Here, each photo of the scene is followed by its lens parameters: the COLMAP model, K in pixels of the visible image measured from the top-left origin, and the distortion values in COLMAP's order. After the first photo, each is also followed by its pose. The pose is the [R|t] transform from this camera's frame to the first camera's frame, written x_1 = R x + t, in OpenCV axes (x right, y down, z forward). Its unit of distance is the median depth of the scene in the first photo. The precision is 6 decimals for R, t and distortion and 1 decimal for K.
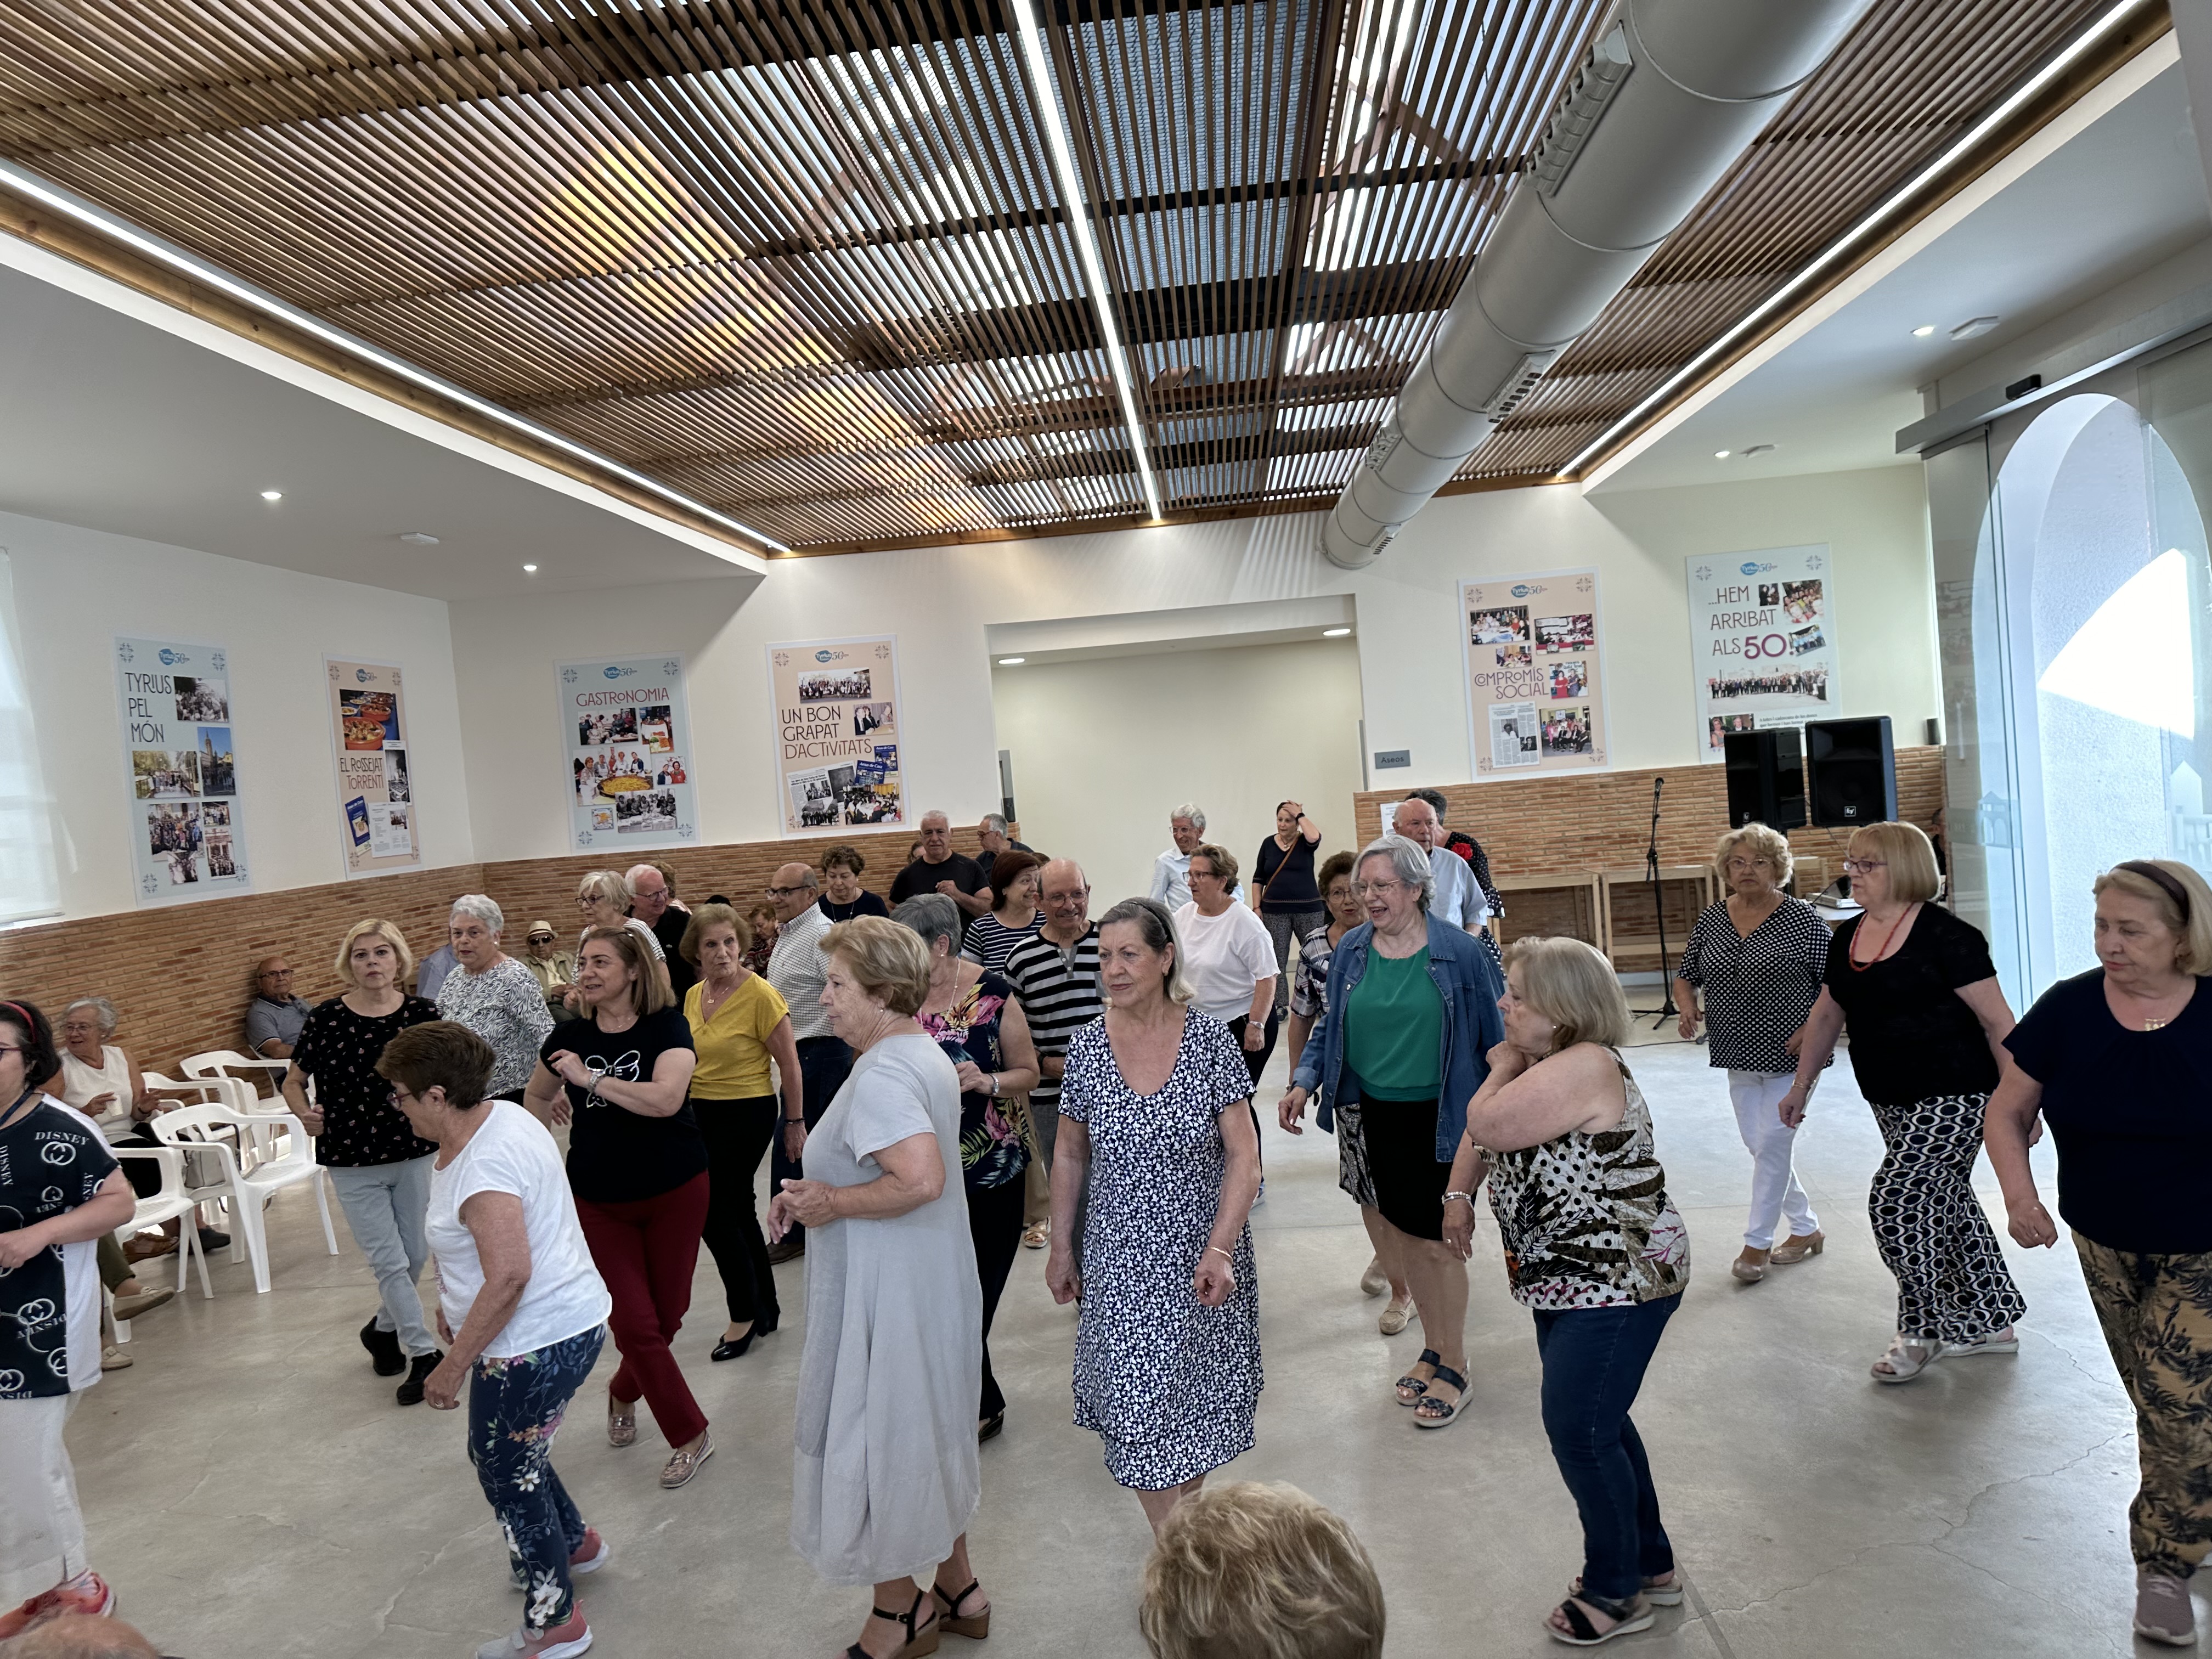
lens RADIAL K [[1599.3, 0, 1105.0], [0, 1599.3, 829.7], [0, 0, 1]] dist [-0.046036, -0.001710]
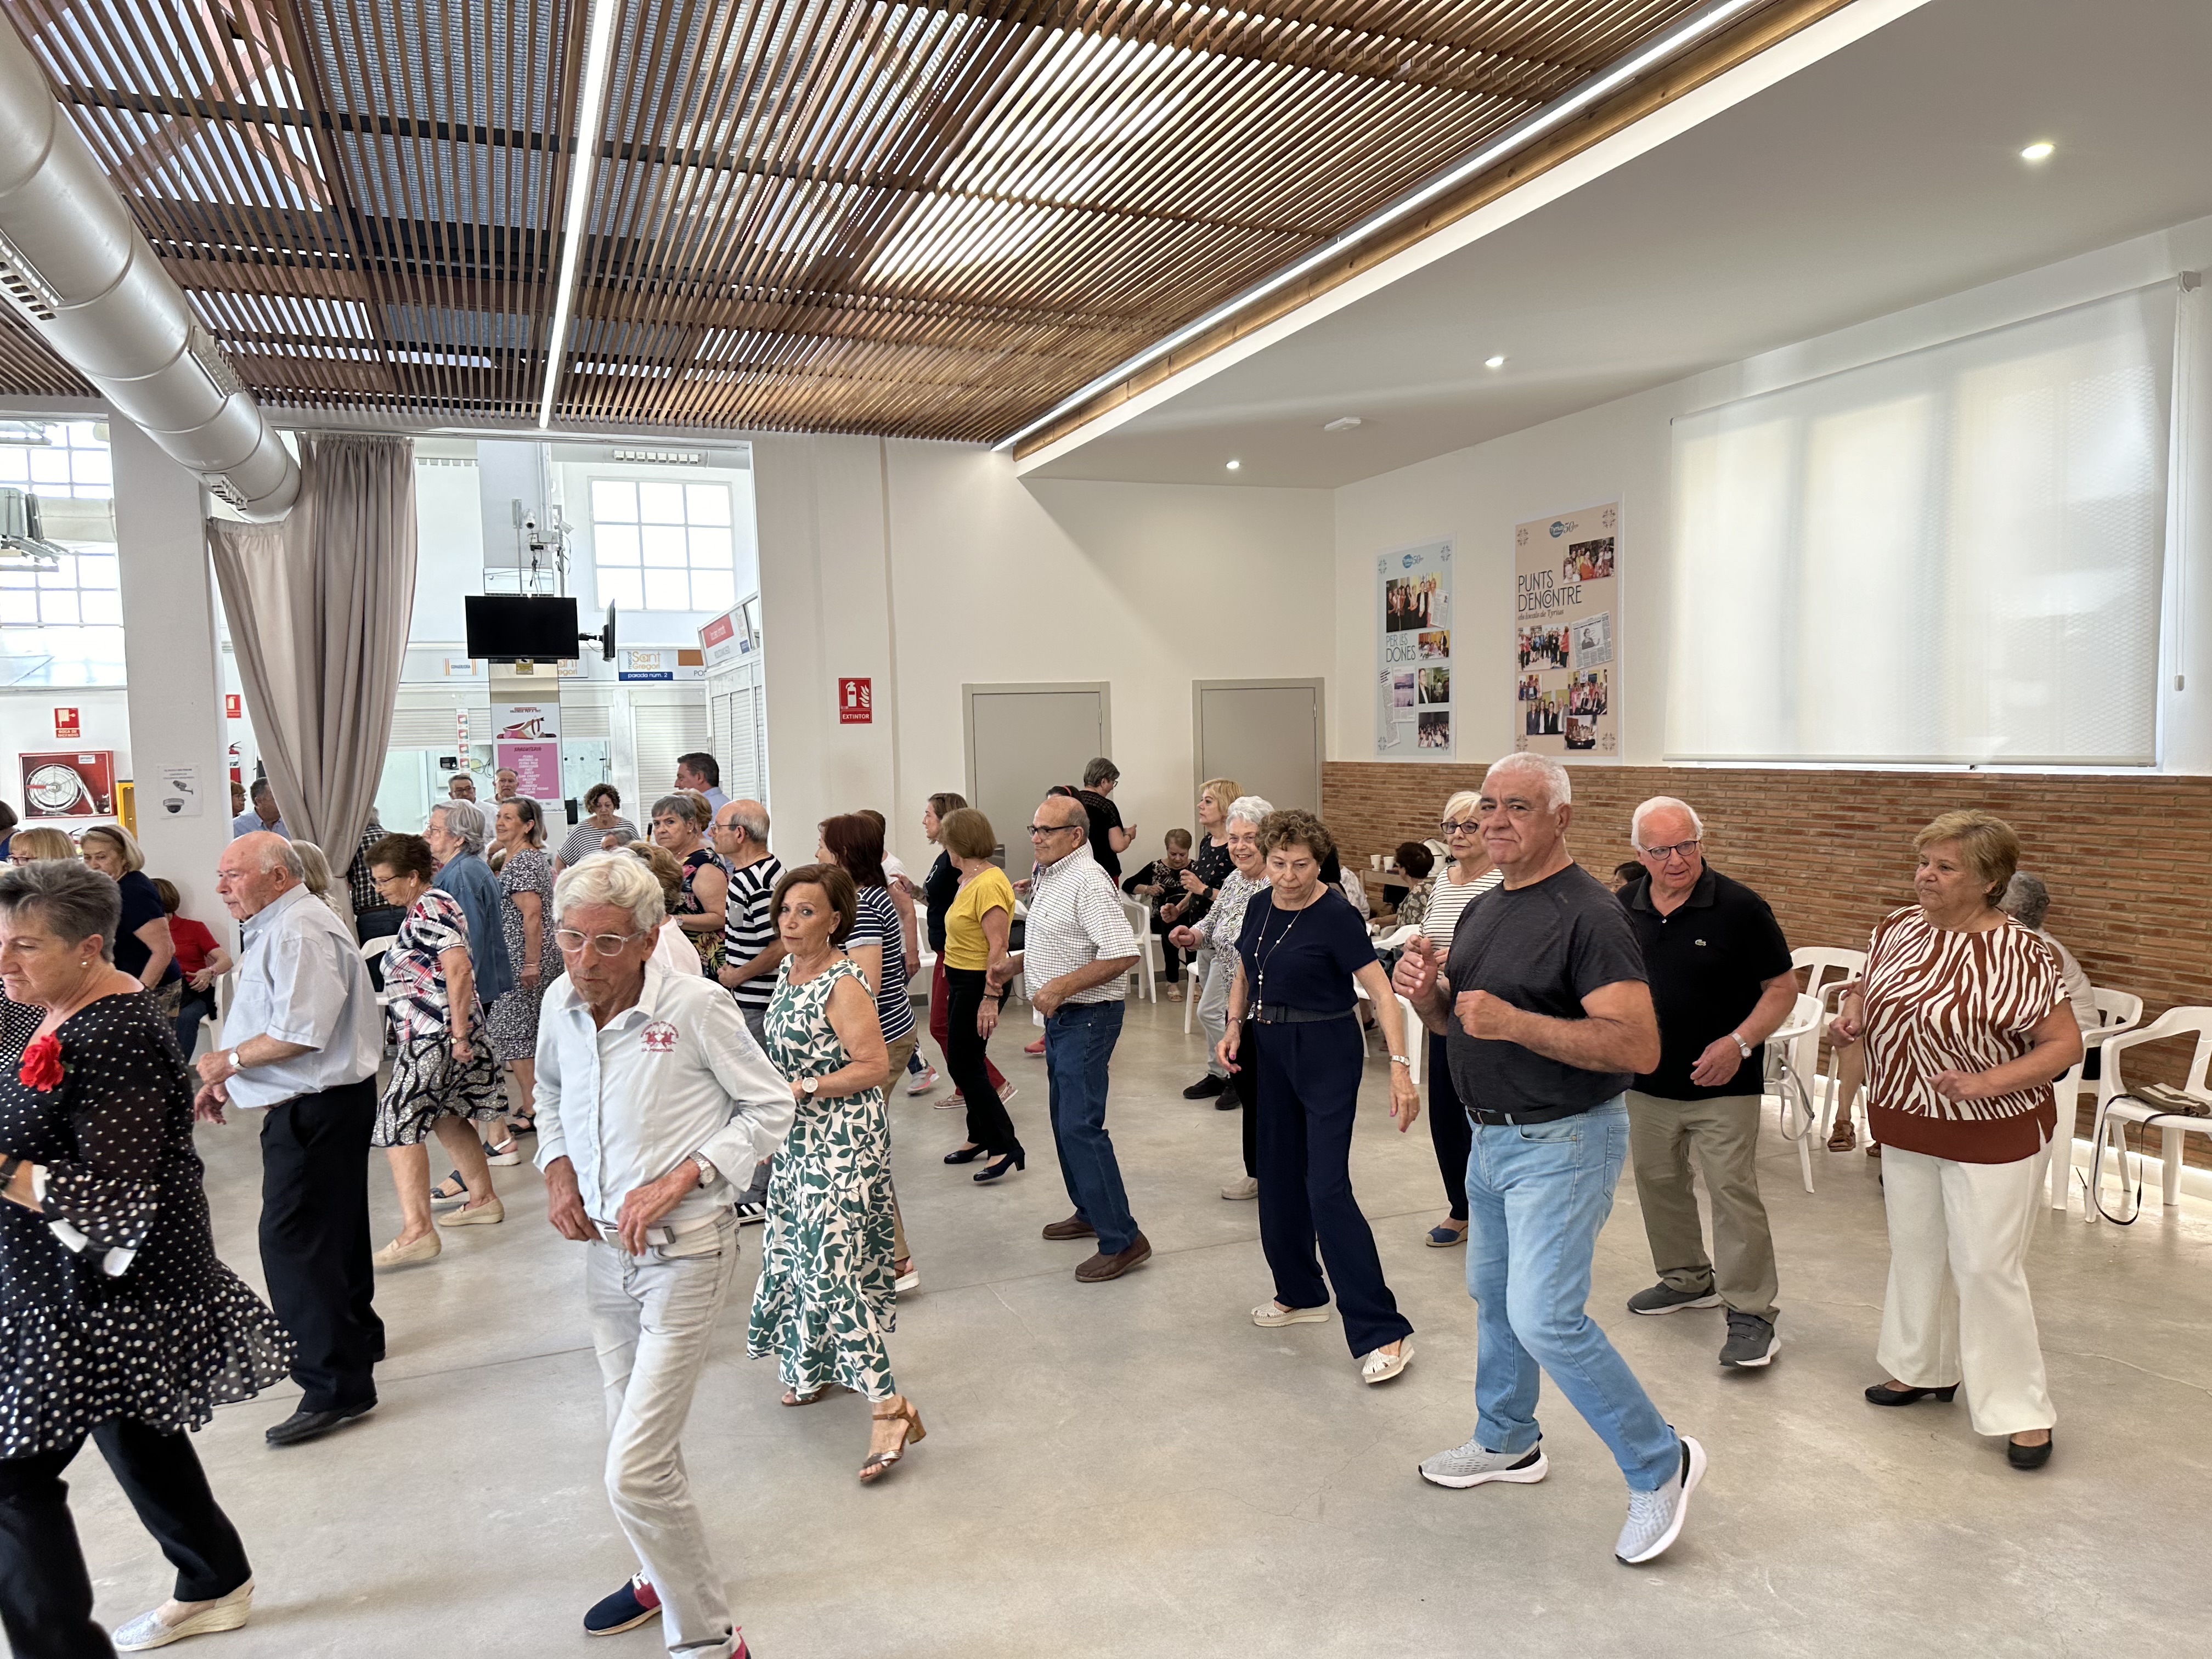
lens RADIAL K [[1599.3, 0, 1102.5], [0, 1599.3, 834.3], [0, 0, 1]] dist [-0.046036, -0.001710]
pose [[-0.896321, 0.139082, -0.421028, 0.153470], [0.095240, 0.987759, 0.123539, -0.073258], [0.433056, 0.070632, -0.898595, 1.945217]]
